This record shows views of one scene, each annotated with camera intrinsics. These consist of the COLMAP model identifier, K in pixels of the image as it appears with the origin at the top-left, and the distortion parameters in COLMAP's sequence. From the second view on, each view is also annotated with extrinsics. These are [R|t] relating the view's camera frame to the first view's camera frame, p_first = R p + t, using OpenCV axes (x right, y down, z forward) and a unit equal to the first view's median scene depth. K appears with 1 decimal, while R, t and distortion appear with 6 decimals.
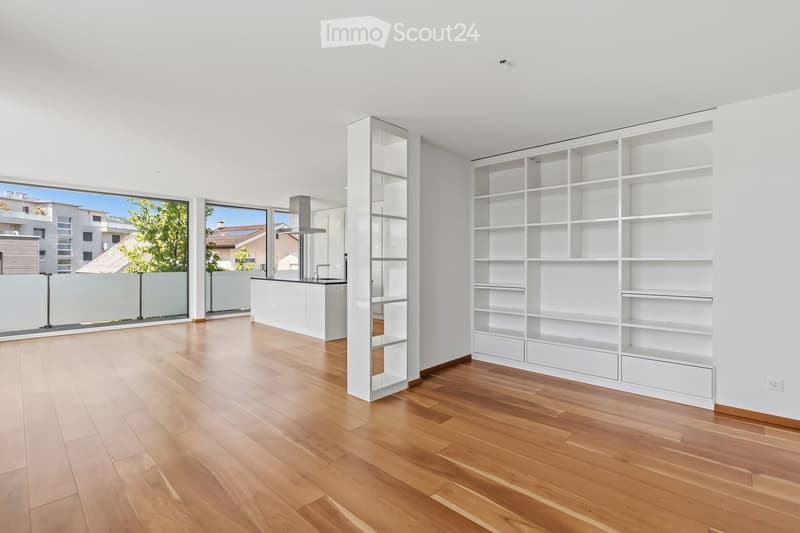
lens RADIAL K [[371.3, 0, 393.9], [0, 371.3, 263.7], [0, 0, 1]] dist [-0.000683, 0.000046]
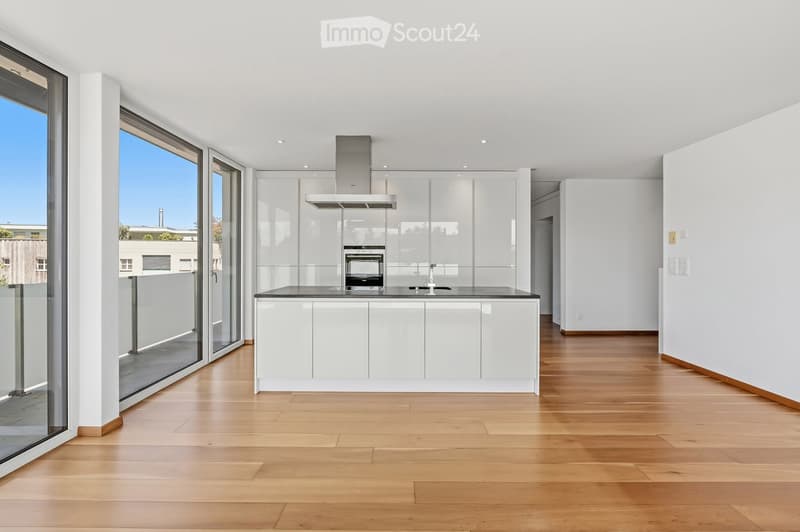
lens RADIAL K [[364.4, 0, 397.6], [0, 364.4, 261.8], [0, 0, 1]] dist [-0.001310, -0.000367]
pose [[0.716292, -0.007193, 0.697764, -0.404580], [0.002107, 0.999965, 0.008145, -0.003562], [-0.697798, -0.004364, 0.716282, 0.403387]]
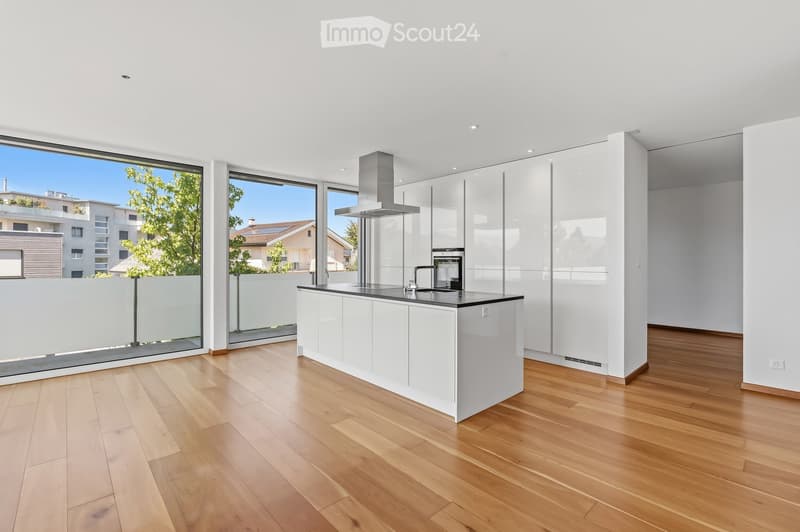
lens RADIAL K [[364.4, 0, 397.6], [0, 364.4, 261.8], [0, 0, 1]] dist [-0.001310, -0.000367]
pose [[0.998430, 0.001395, -0.056001, -0.129095], [-0.001482, 0.999998, -0.001506, -0.002024], [0.055998, 0.001587, 0.998430, 0.278276]]
